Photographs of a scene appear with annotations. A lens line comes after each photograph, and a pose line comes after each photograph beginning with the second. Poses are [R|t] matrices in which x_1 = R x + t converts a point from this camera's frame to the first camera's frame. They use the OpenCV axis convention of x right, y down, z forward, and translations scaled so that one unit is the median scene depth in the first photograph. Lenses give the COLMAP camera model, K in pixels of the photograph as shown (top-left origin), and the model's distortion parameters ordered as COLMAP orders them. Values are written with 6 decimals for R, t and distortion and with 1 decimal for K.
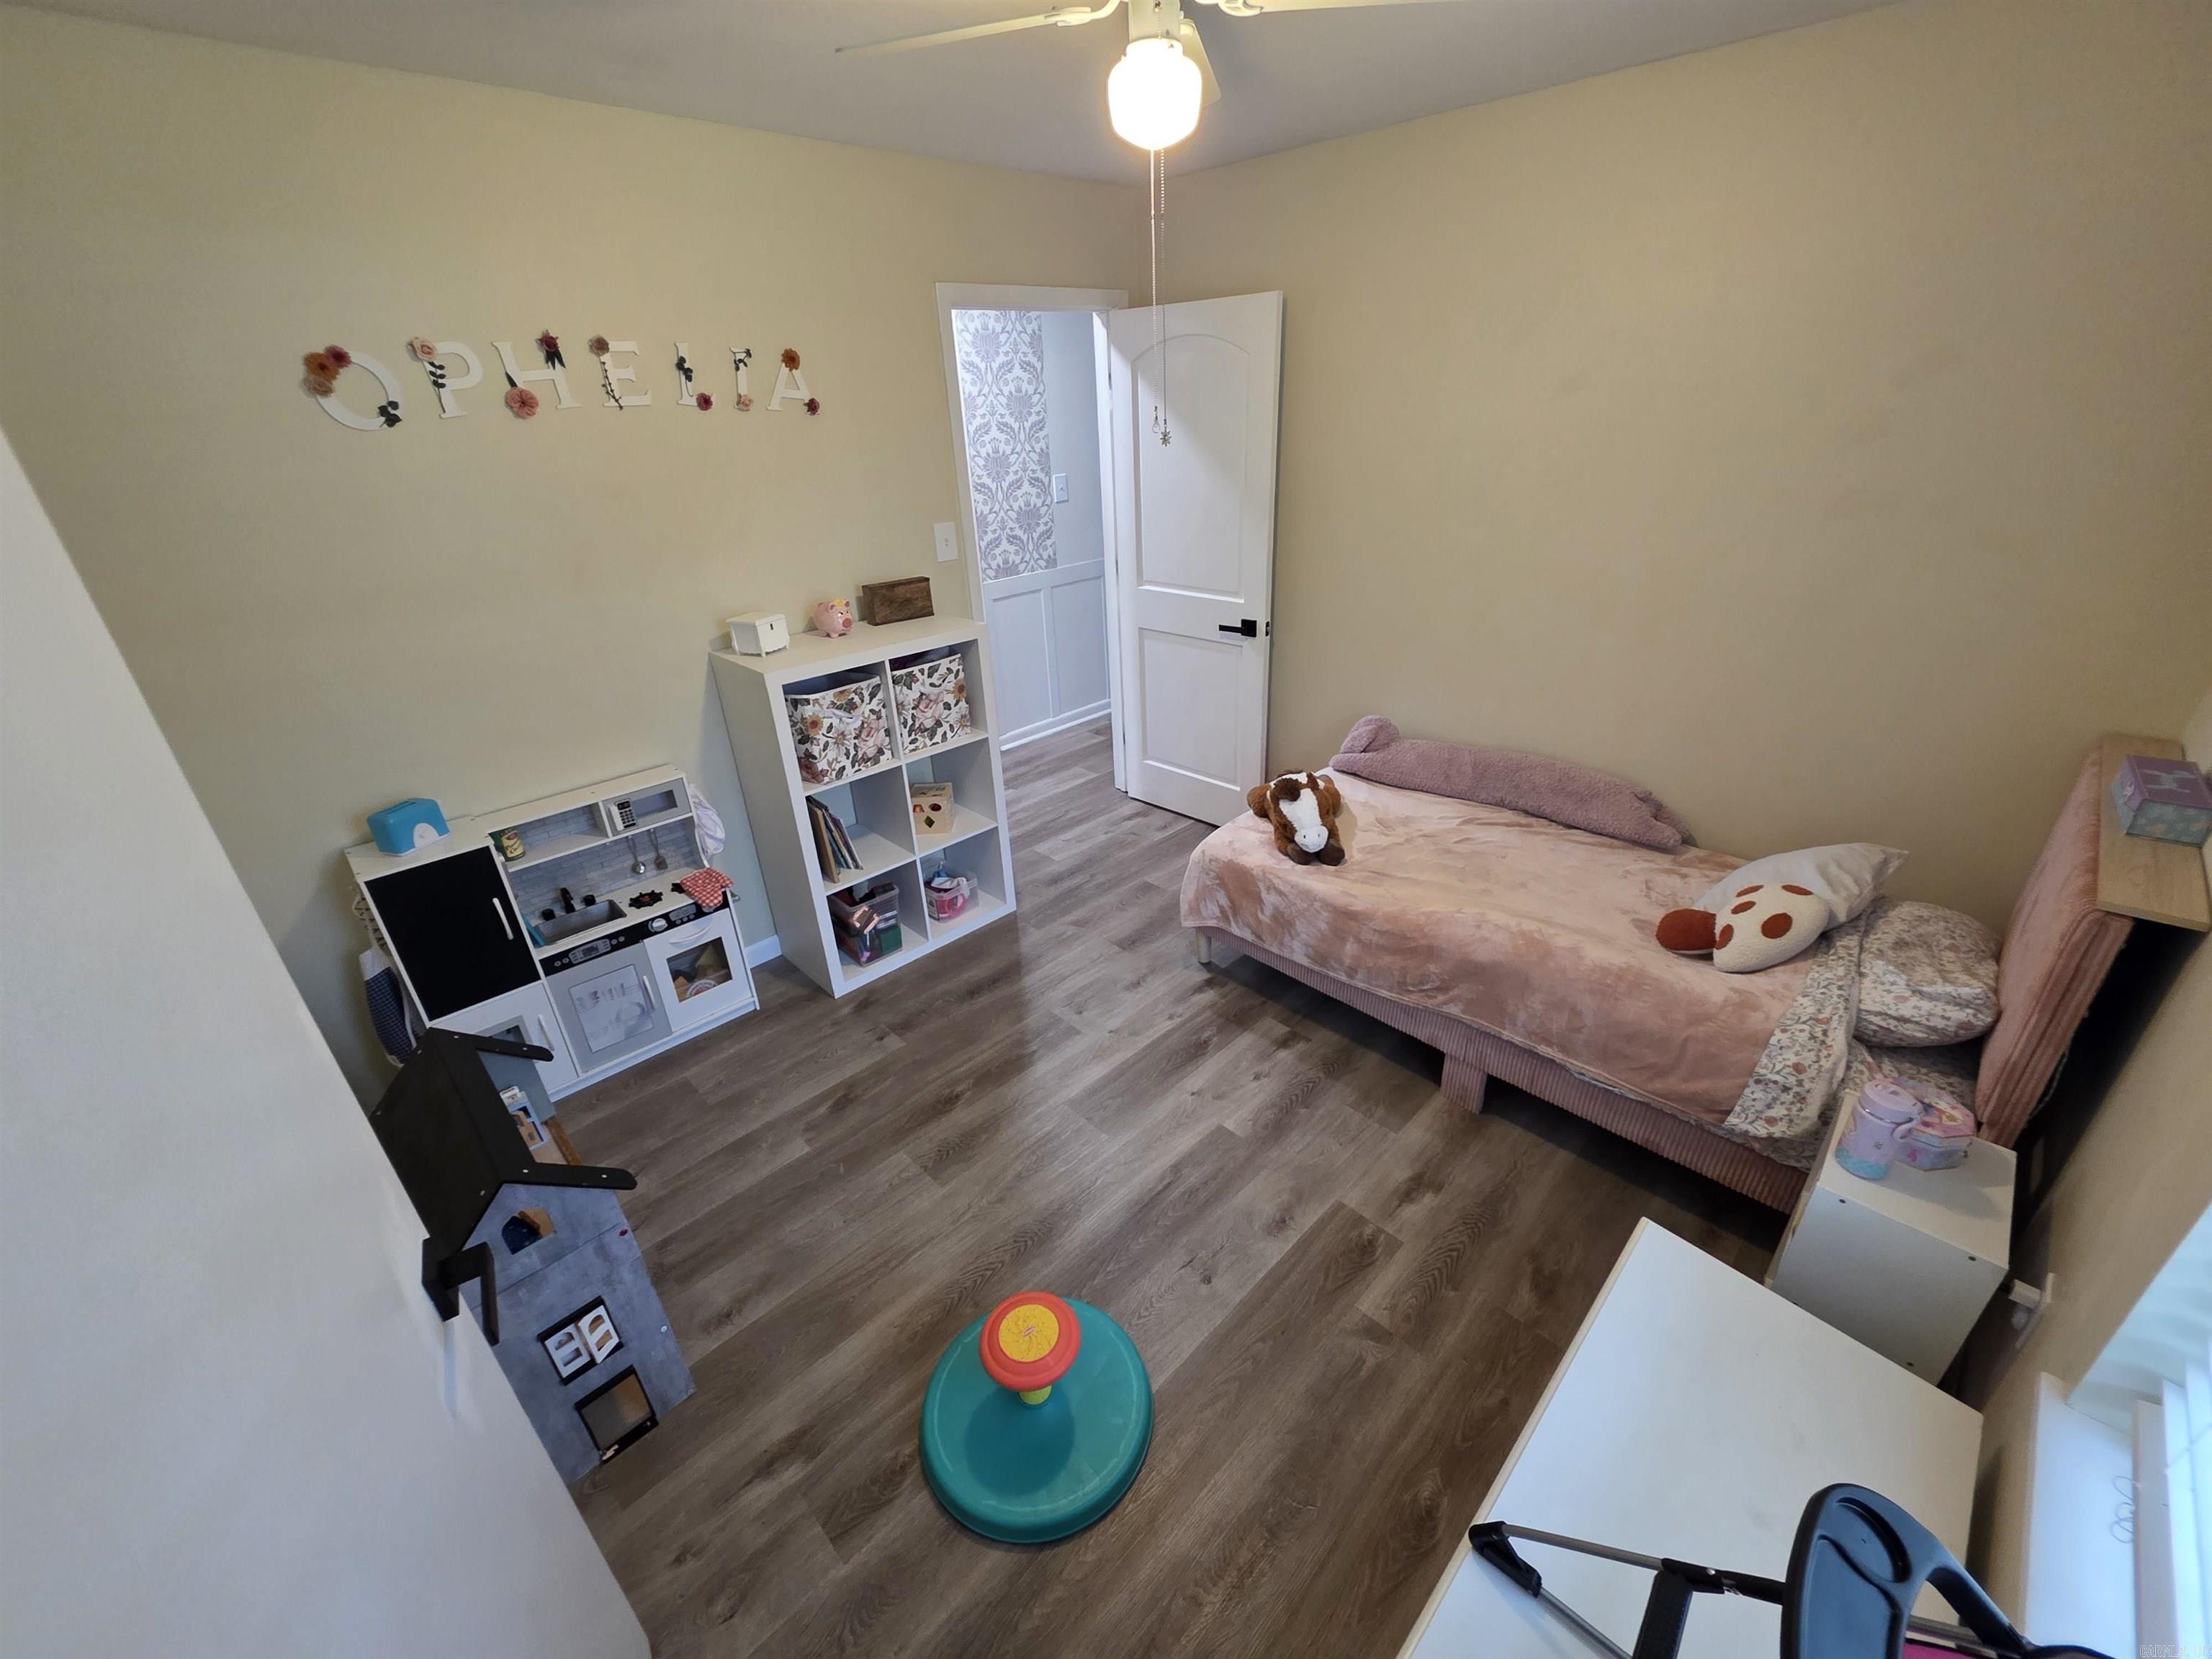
lens RADIAL K [[881.8, 0, 1107.6], [0, 881.8, 825.4], [0, 0, 1]] dist [0.002164, 0.000181]
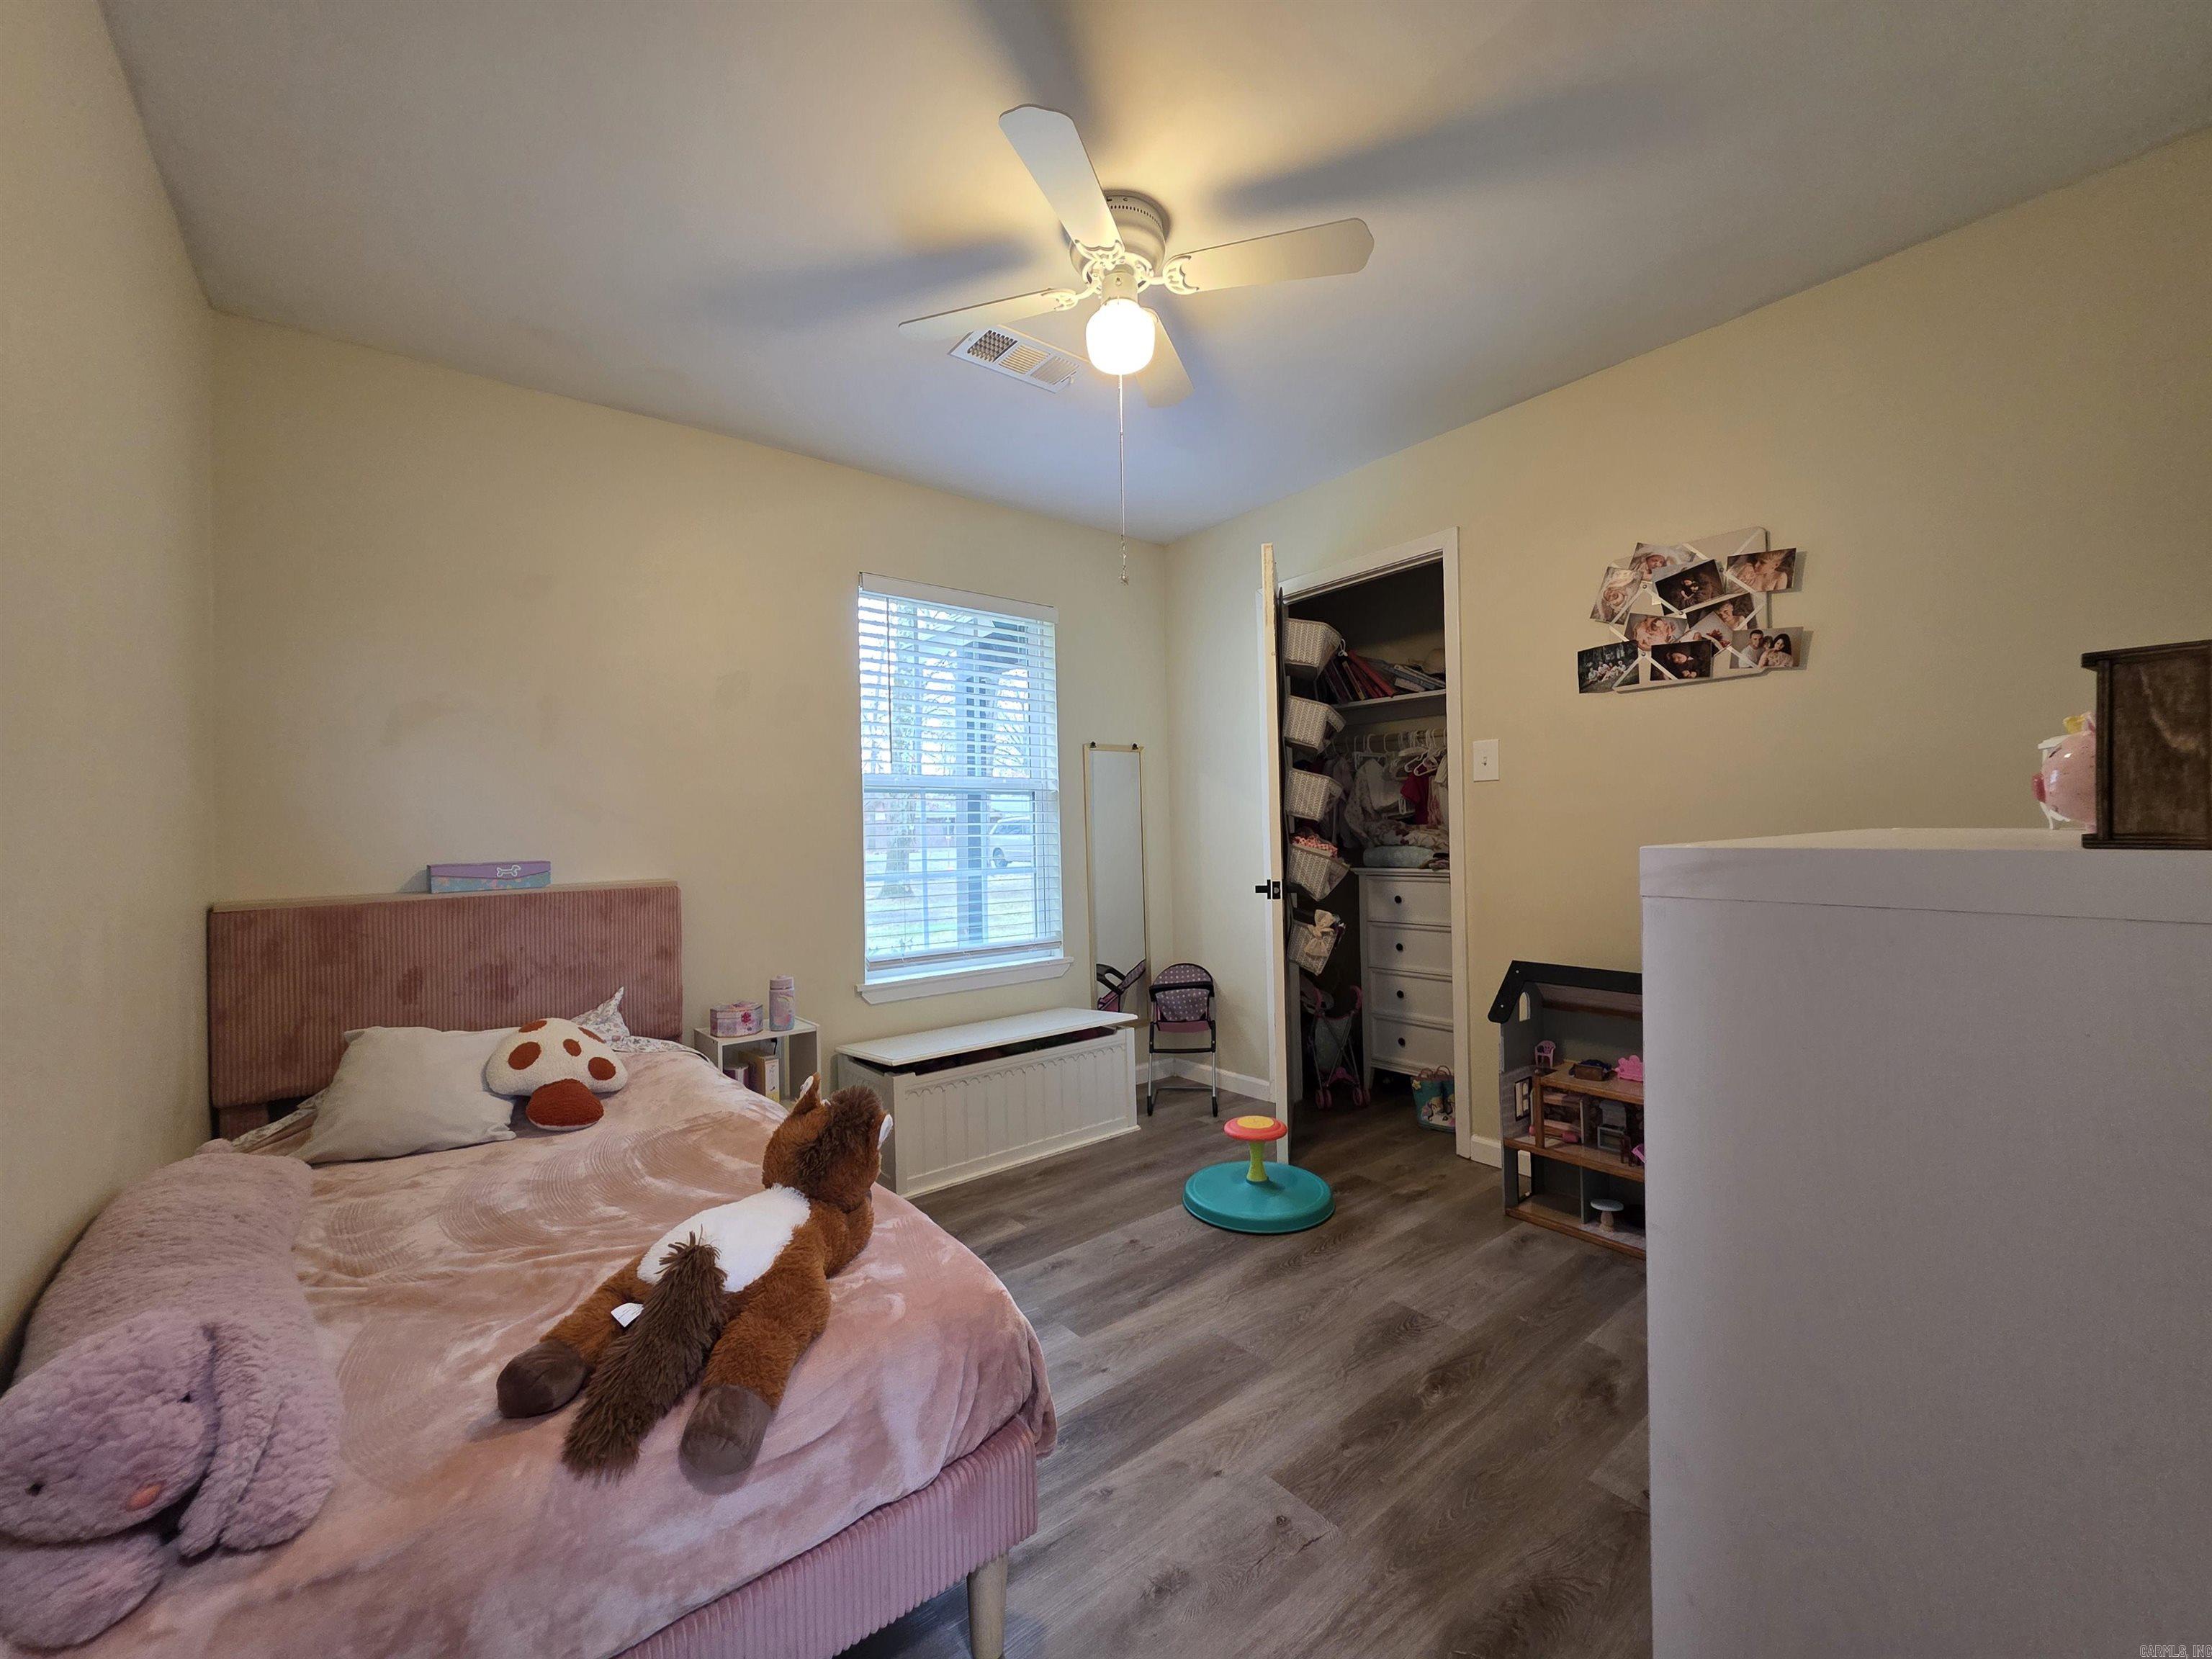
lens RADIAL K [[881.8, 0, 1105.4], [0, 881.8, 837.0], [0, 0, 1]] dist [0.002164, 0.000181]
pose [[-0.992994, 0.056771, 0.103630, -0.007451], [0.096762, 0.894044, 0.437405, -0.455636], [-0.067818, 0.444368, -0.893274, 1.572761]]
